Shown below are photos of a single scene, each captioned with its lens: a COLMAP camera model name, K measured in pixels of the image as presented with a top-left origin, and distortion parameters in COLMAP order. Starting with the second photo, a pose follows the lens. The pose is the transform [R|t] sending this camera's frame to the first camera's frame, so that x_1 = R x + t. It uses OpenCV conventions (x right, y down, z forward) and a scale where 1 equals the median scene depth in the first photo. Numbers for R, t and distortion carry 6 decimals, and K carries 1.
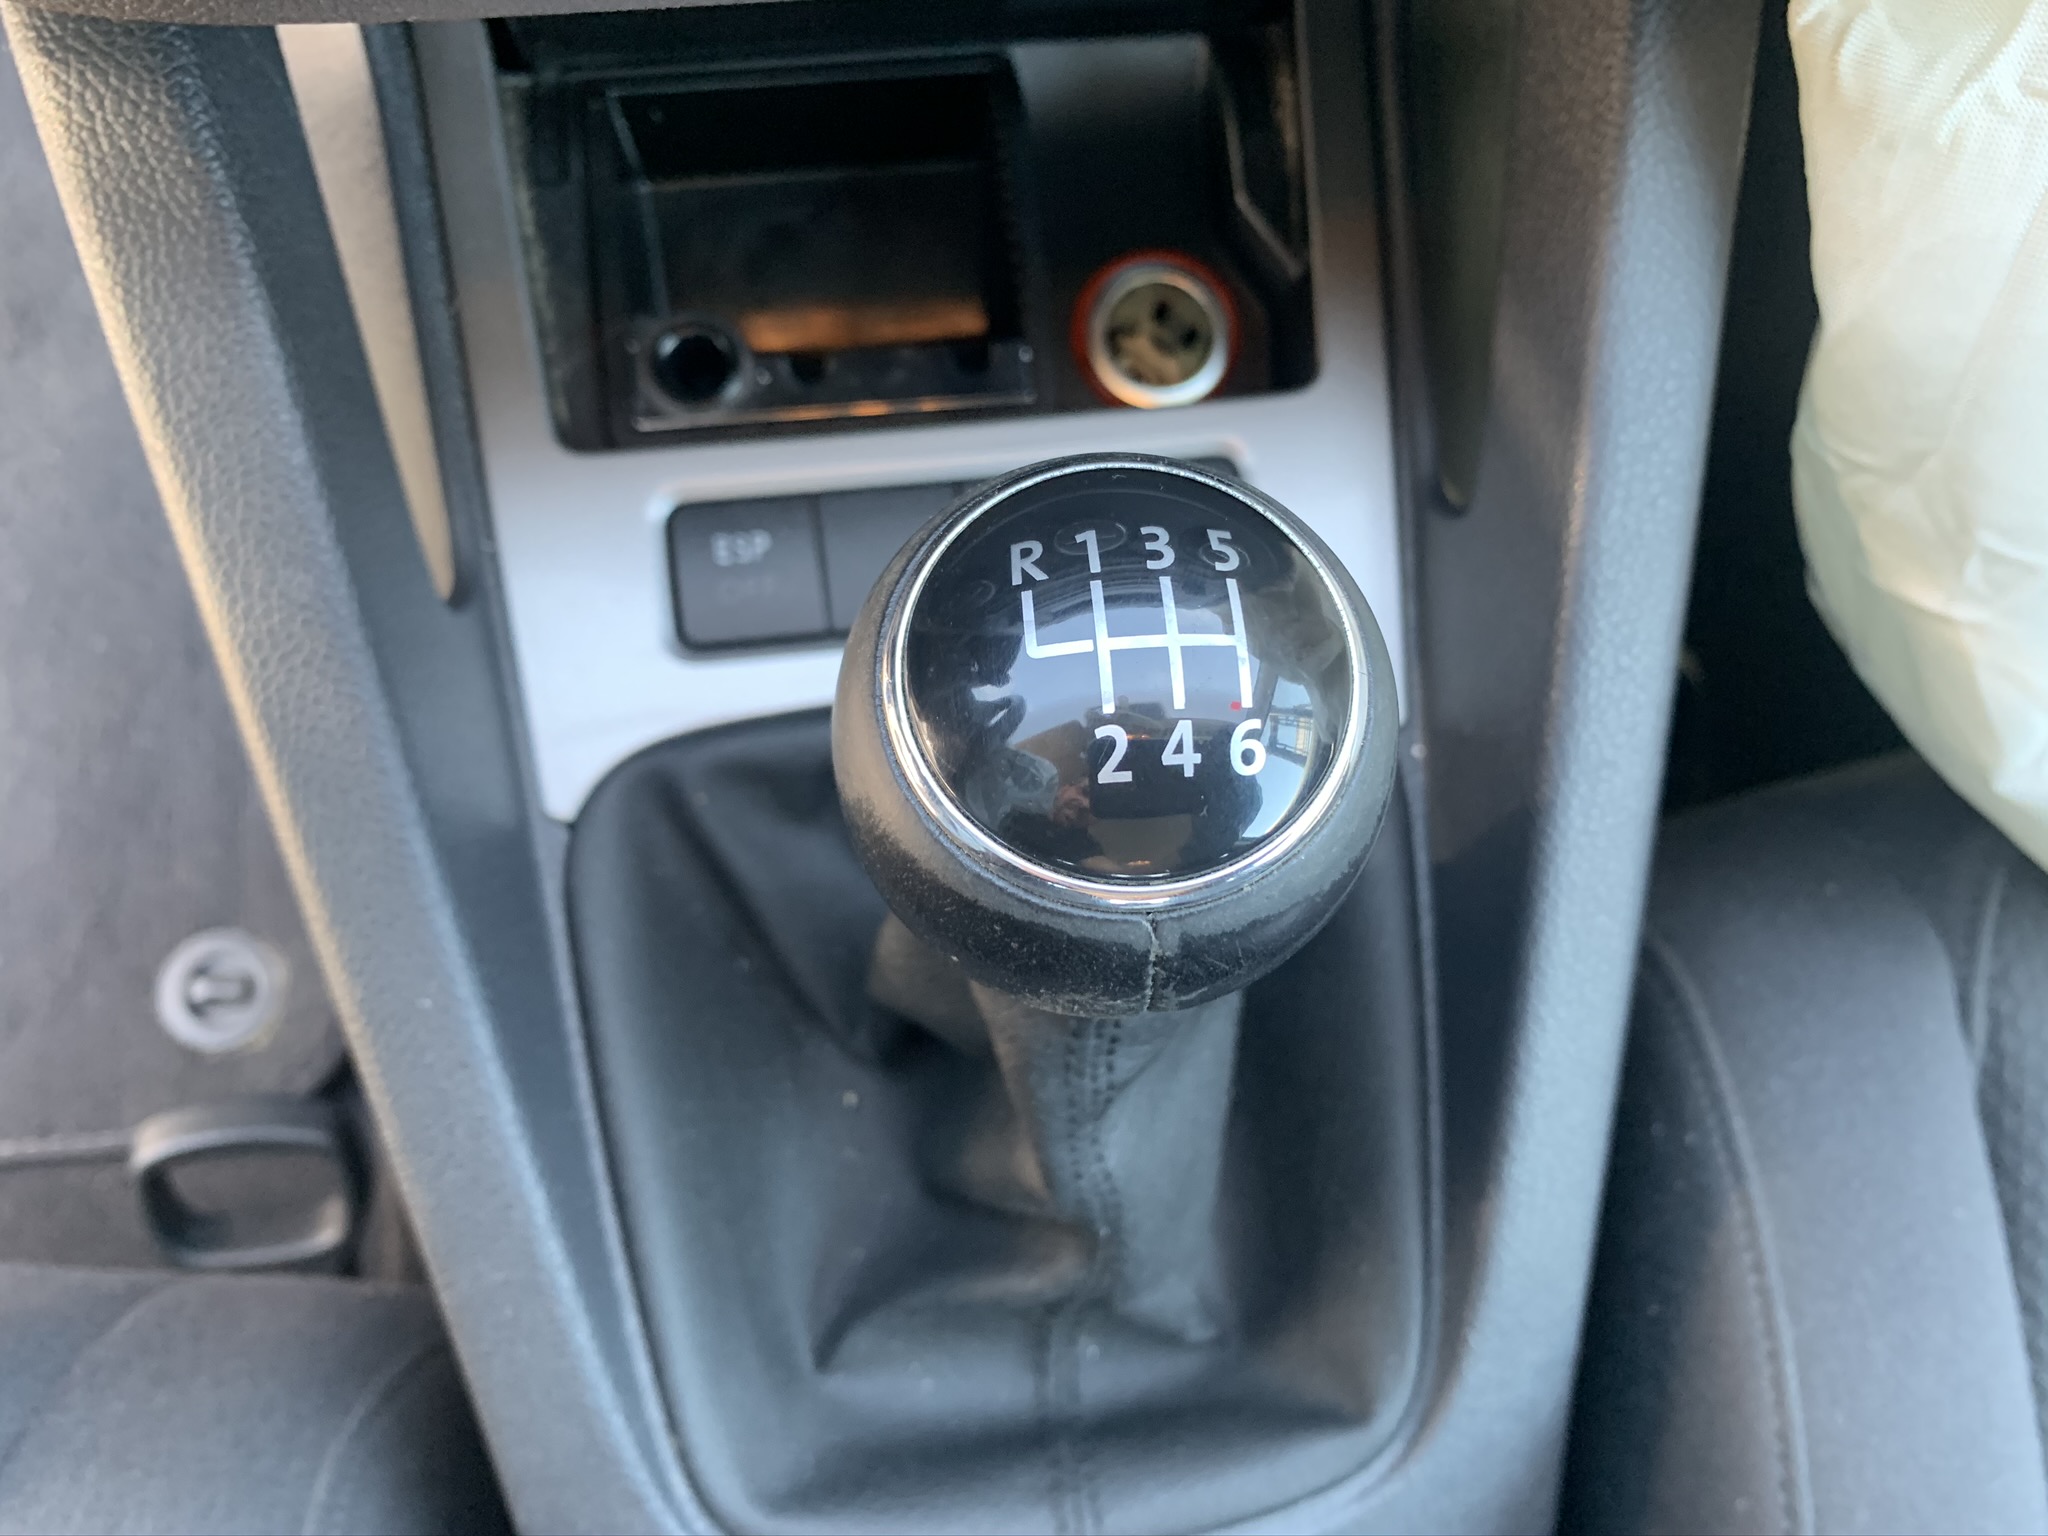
lens RADIAL K [[1581.7, 0, 1021.0], [0, 1581.7, 771.3], [0, 0, 1]] dist [0.025250, -0.046520]
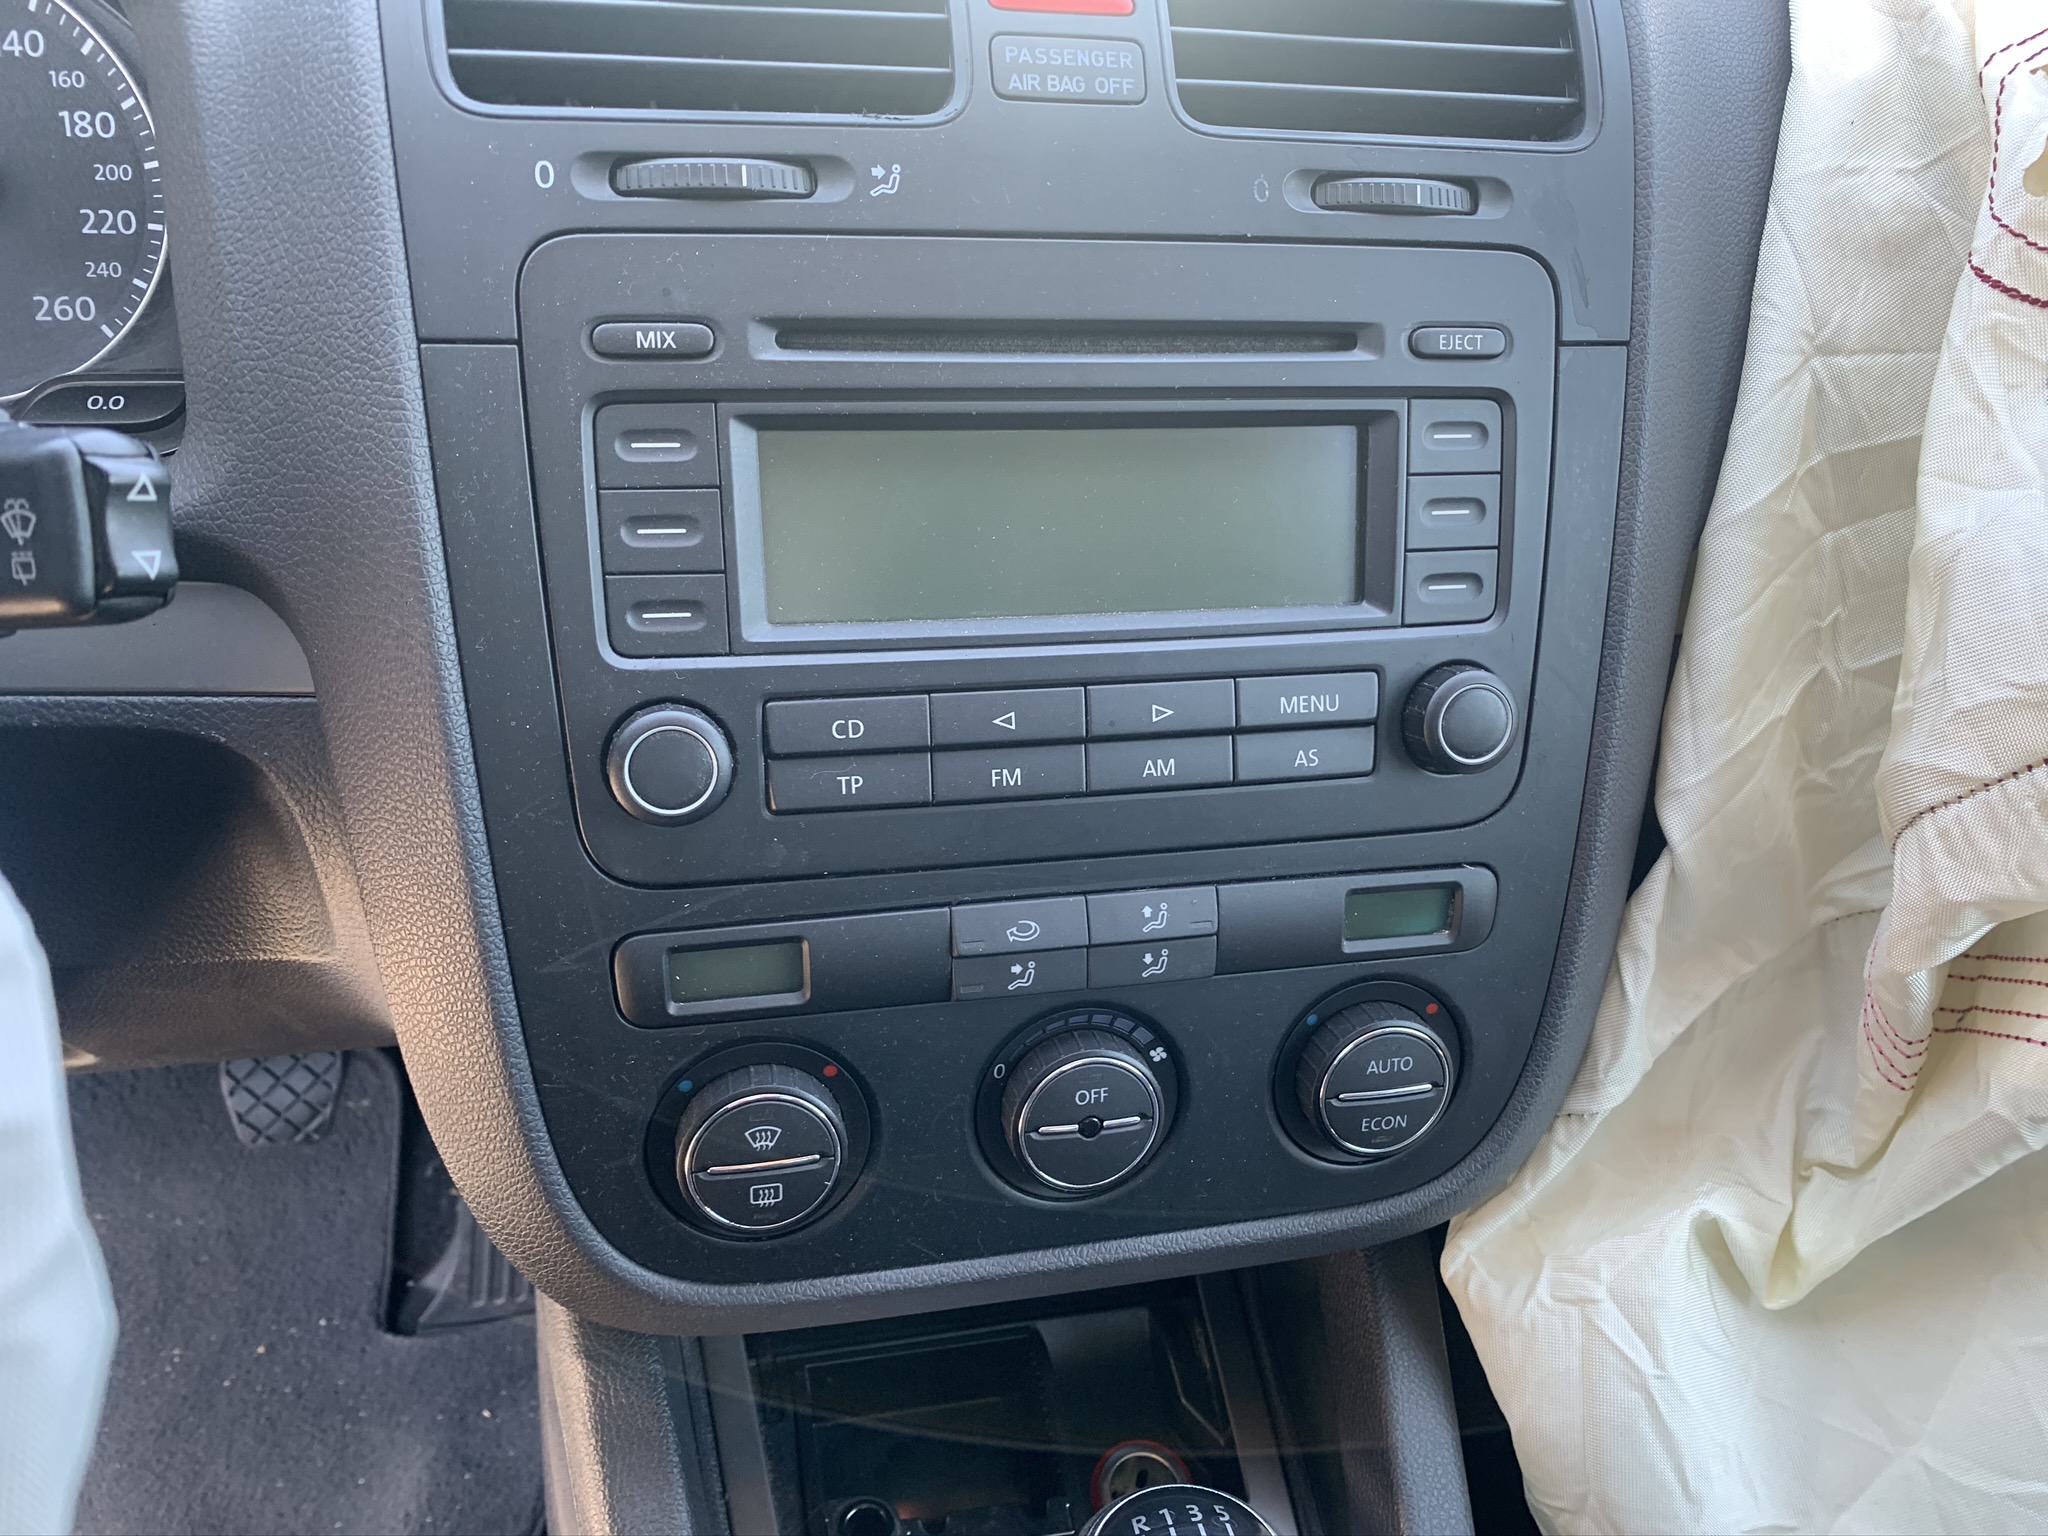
lens RADIAL K [[1581.7, 0, 1039.3], [0, 1581.7, 775.0], [0, 0, 1]] dist [0.025250, -0.046520]
pose [[0.994192, -0.044021, 0.098211, -0.208090], [0.099894, 0.717036, -0.689841, 0.431781], [-0.040053, 0.695644, 0.717269, -0.917963]]
